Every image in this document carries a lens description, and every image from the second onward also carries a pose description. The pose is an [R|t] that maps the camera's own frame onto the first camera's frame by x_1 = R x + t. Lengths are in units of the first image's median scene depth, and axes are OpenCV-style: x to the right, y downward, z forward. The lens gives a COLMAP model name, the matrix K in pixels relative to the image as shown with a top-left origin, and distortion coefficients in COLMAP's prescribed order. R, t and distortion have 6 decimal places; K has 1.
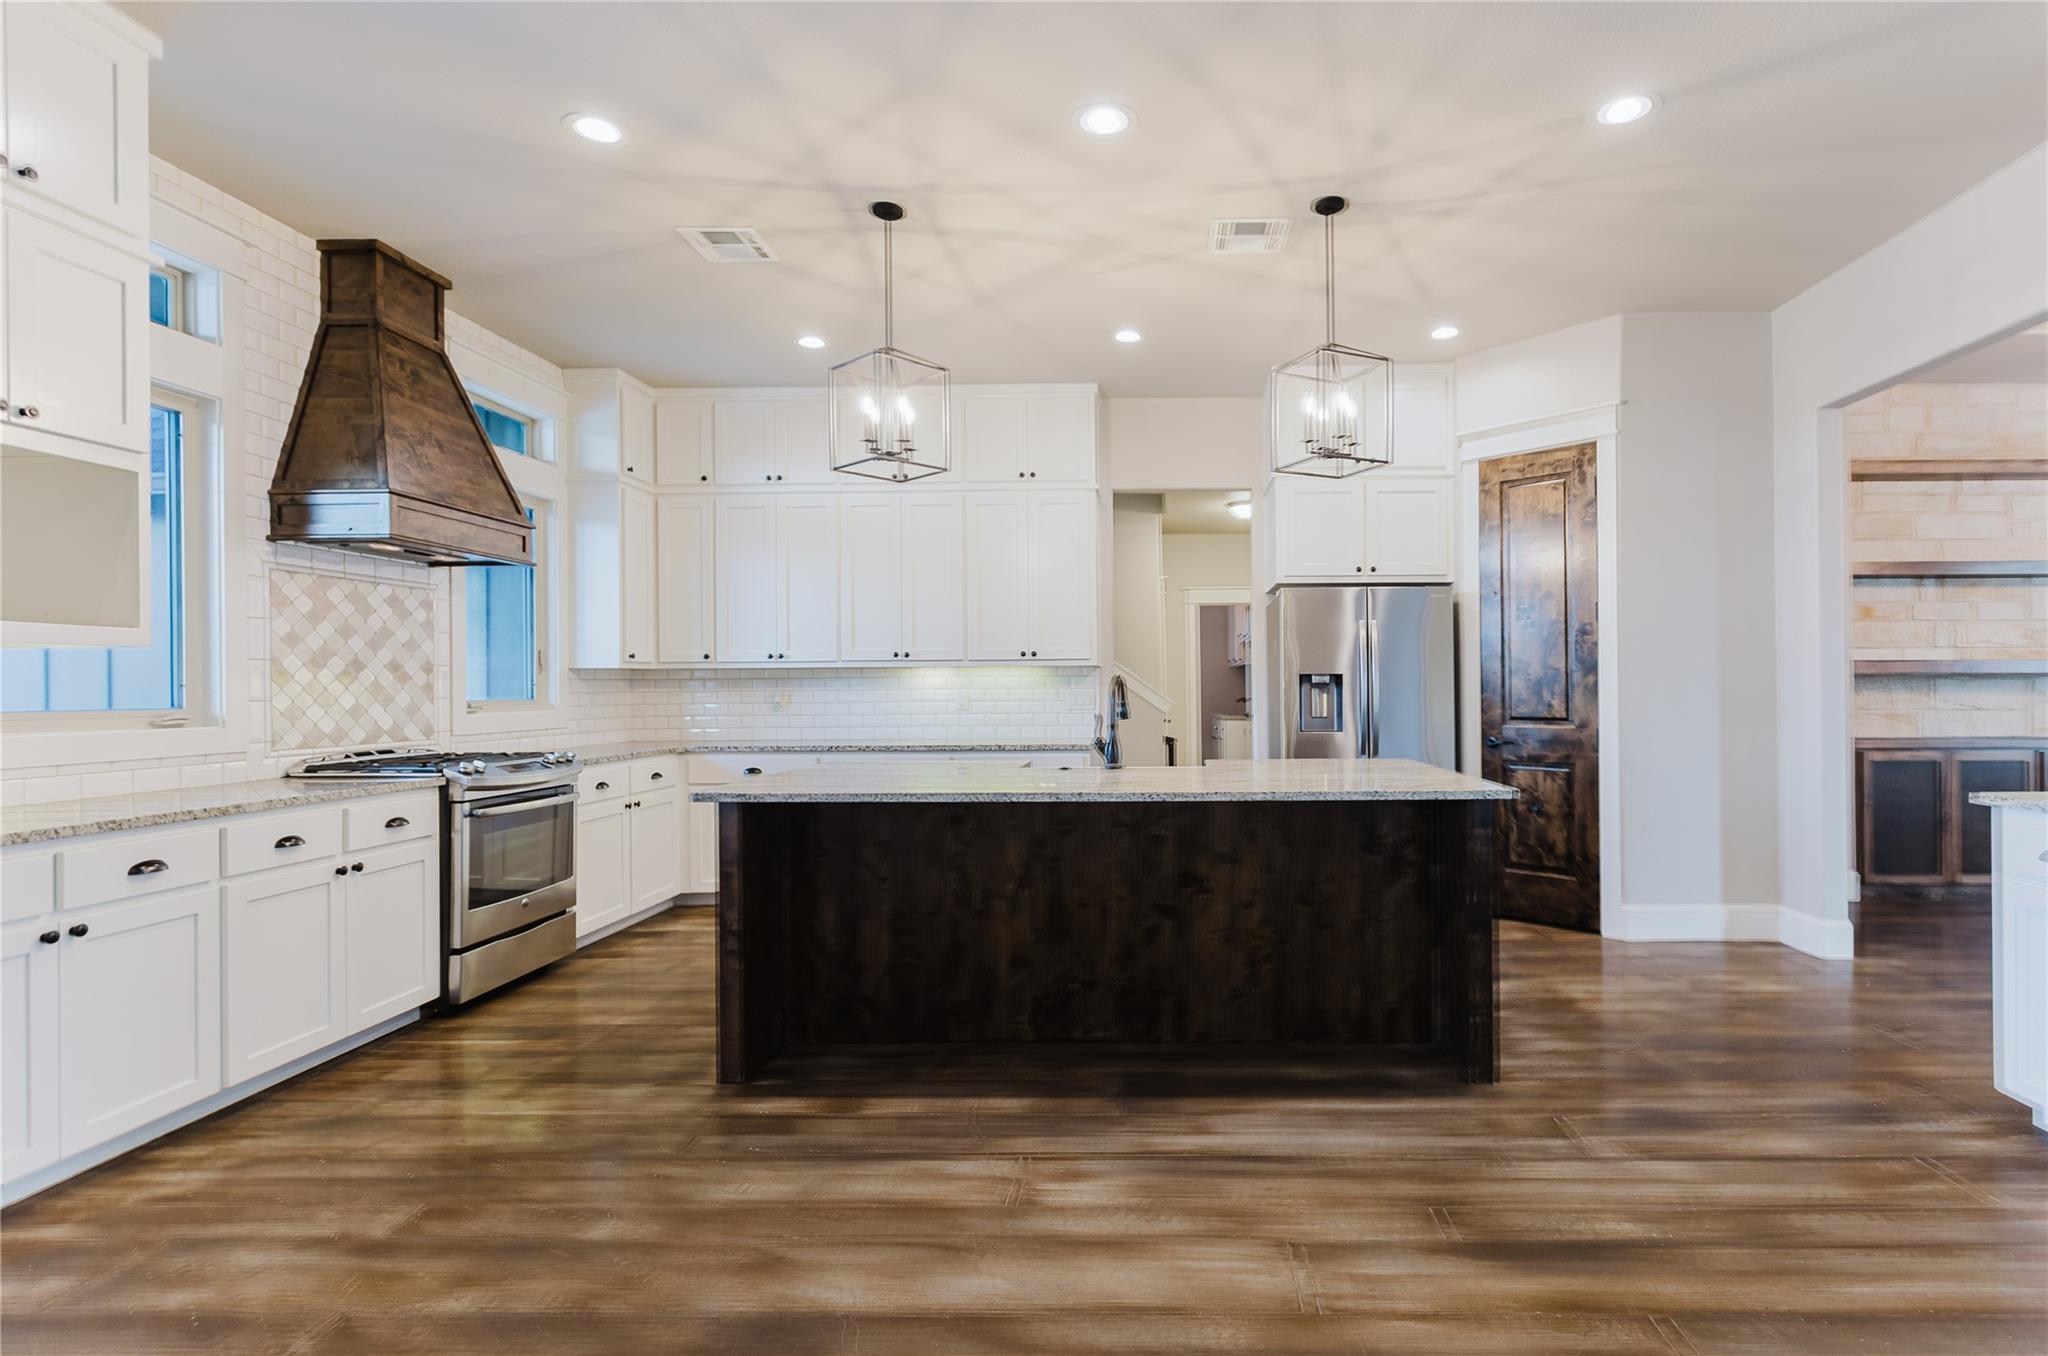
lens RADIAL K [[931.3, 0, 1110.8], [0, 931.3, 677.2], [0, 0, 1]] dist [0.003955, -0.002499]
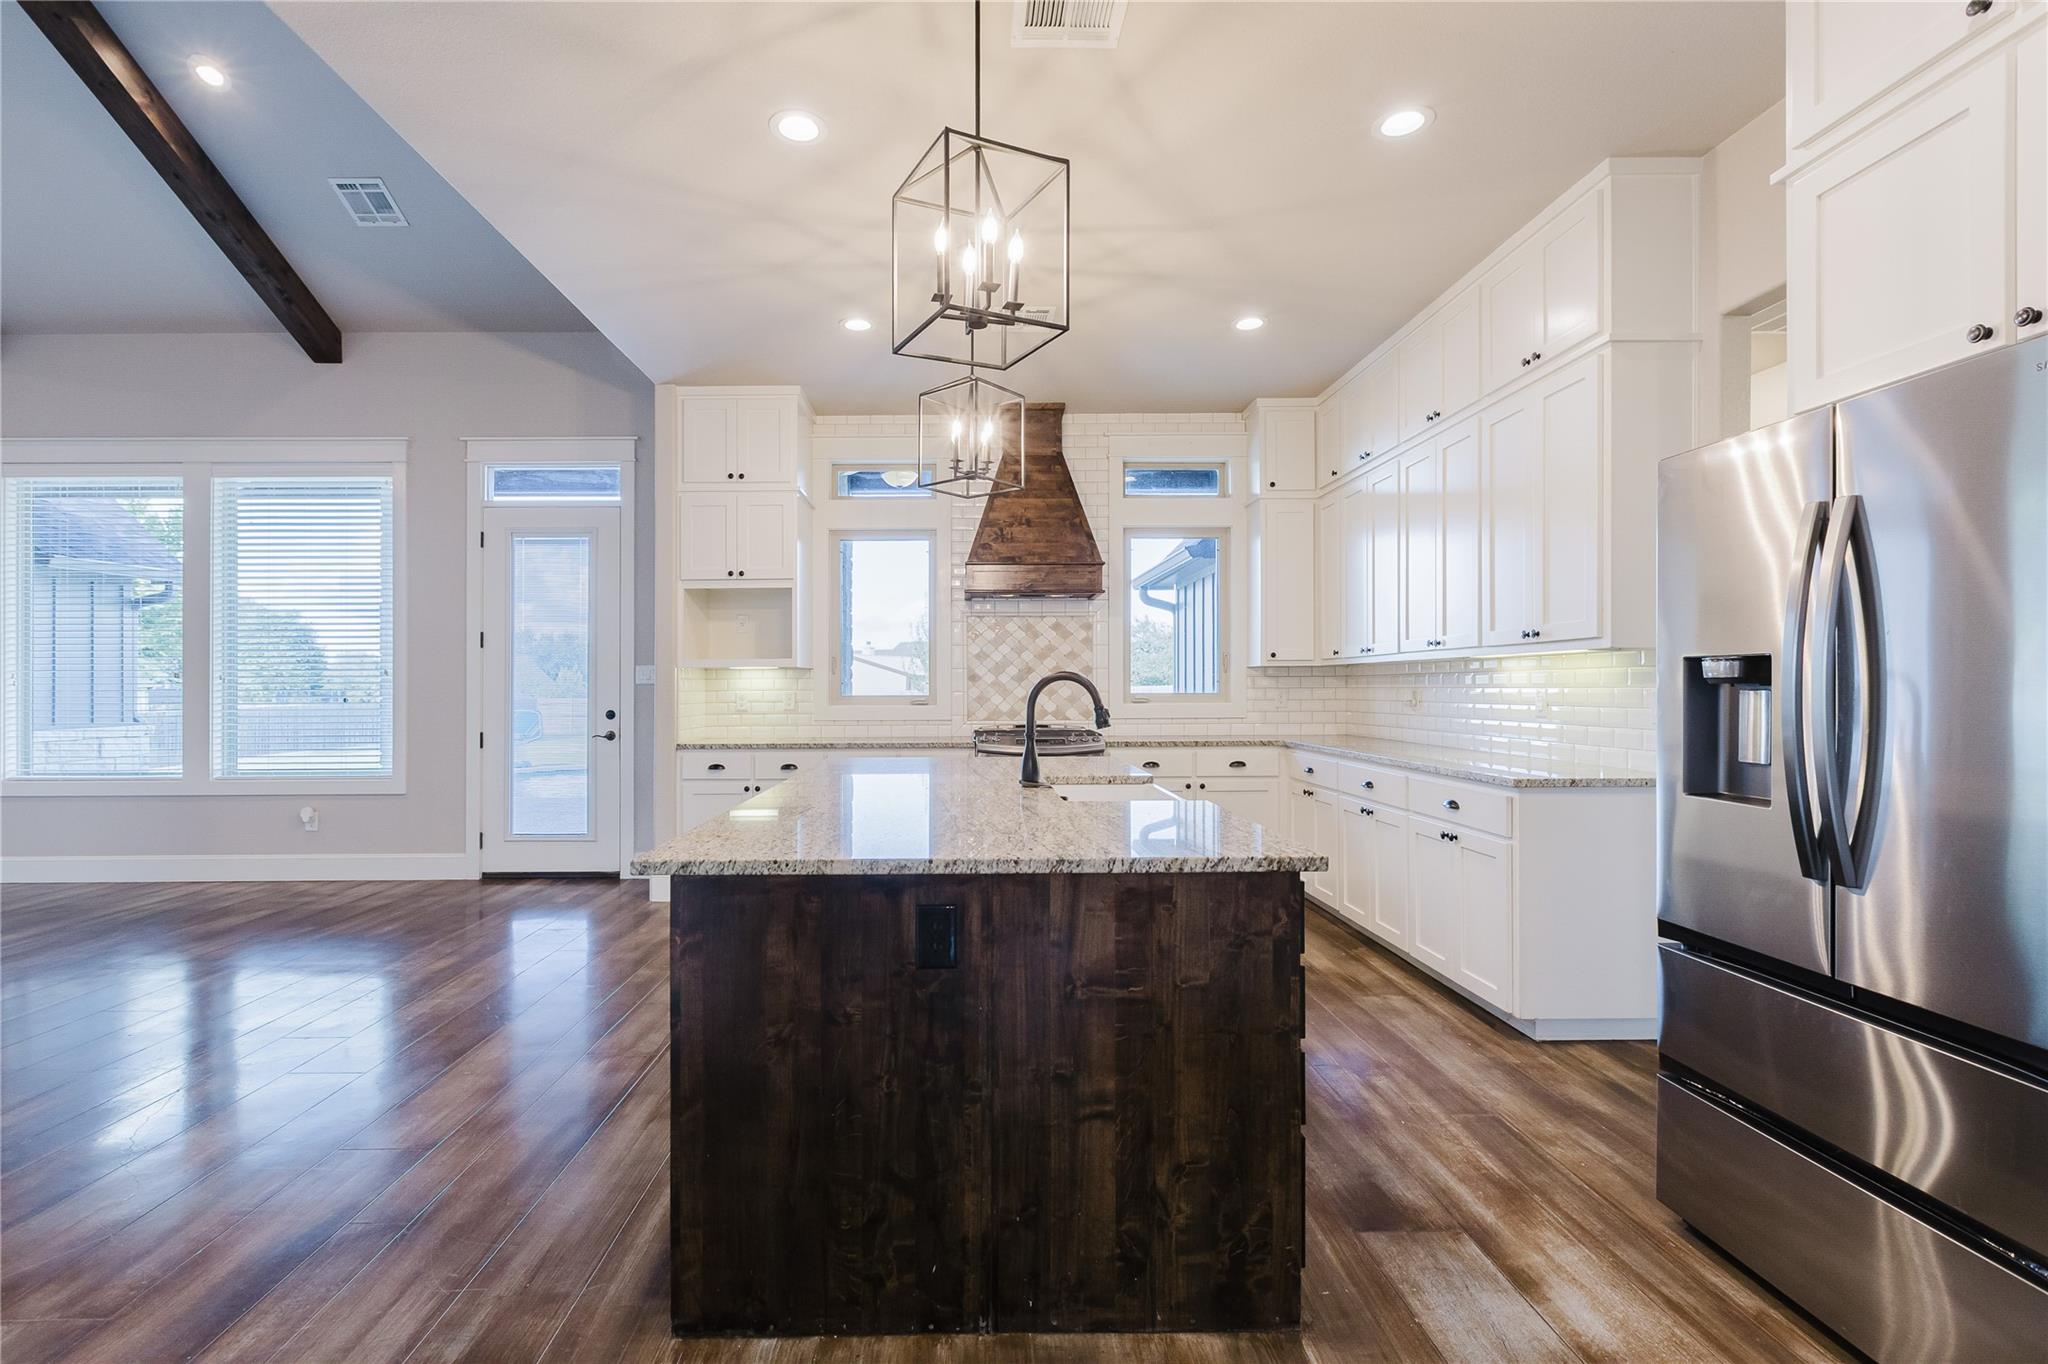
lens RADIAL K [[931.3, 0, 997.2], [0, 931.3, 676.1], [0, 0, 1]] dist [0.003955, -0.002499]
pose [[0.045737, -0.003700, -0.998947, 0.804257], [0.013753, 0.999901, -0.003074, 0.001366], [0.998859, -0.013598, 0.045784, 0.929258]]
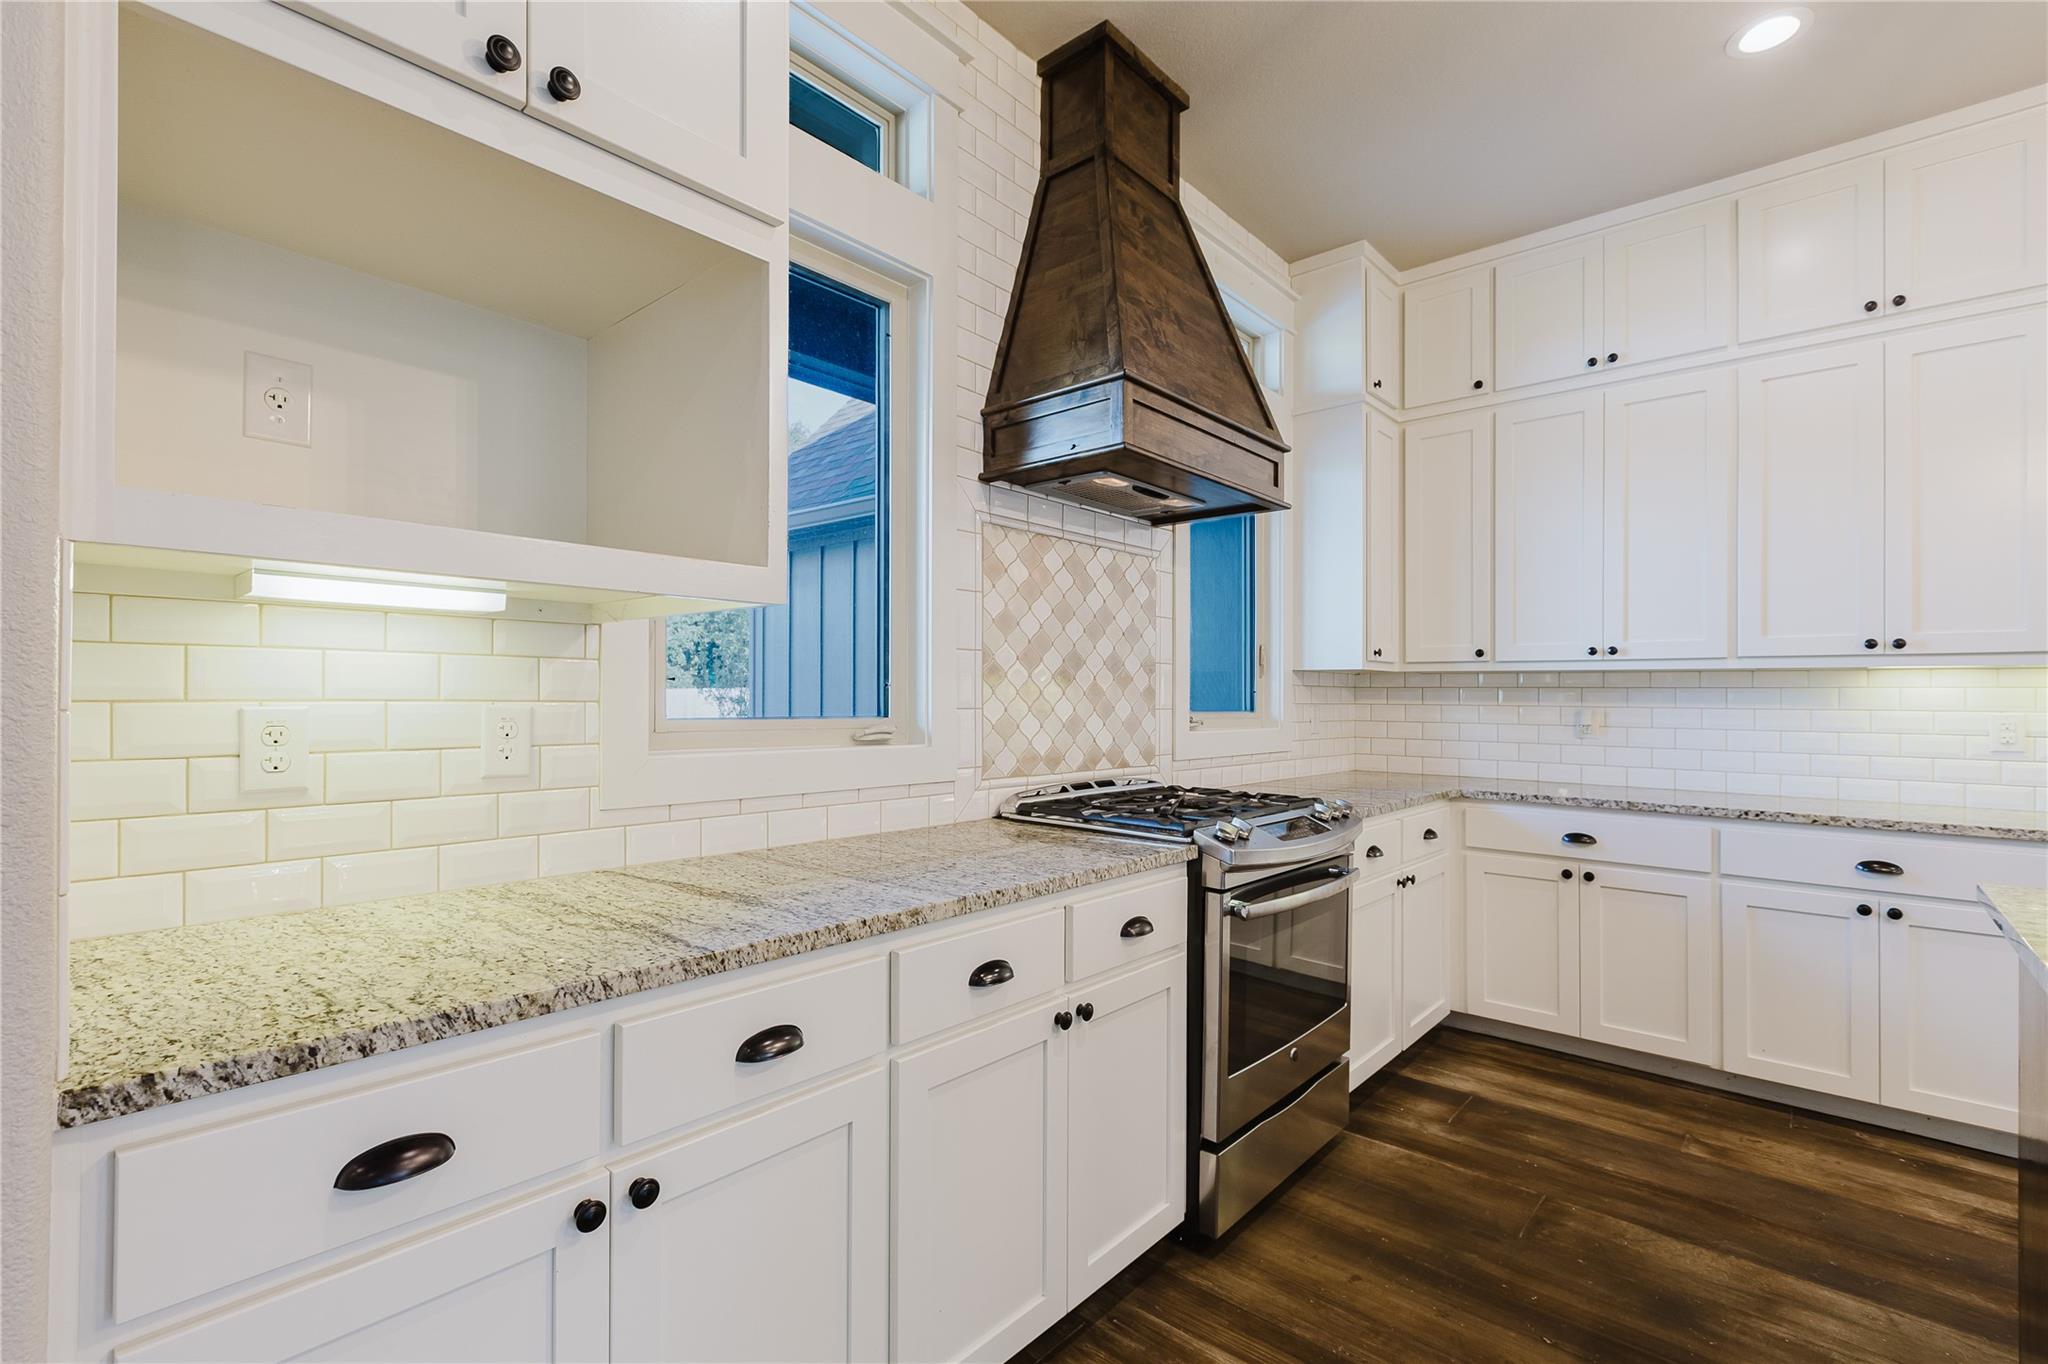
lens RADIAL K [[931.3, 0, 1059.2], [0, 931.3, 686.1], [0, 0, 1]] dist [0.003955, -0.002499]
pose [[0.780062, 0.006181, -0.625672, -0.396020], [-0.009174, 0.999957, -0.001559, 0.008377], [0.625636, 0.006956, 0.780084, 0.465385]]
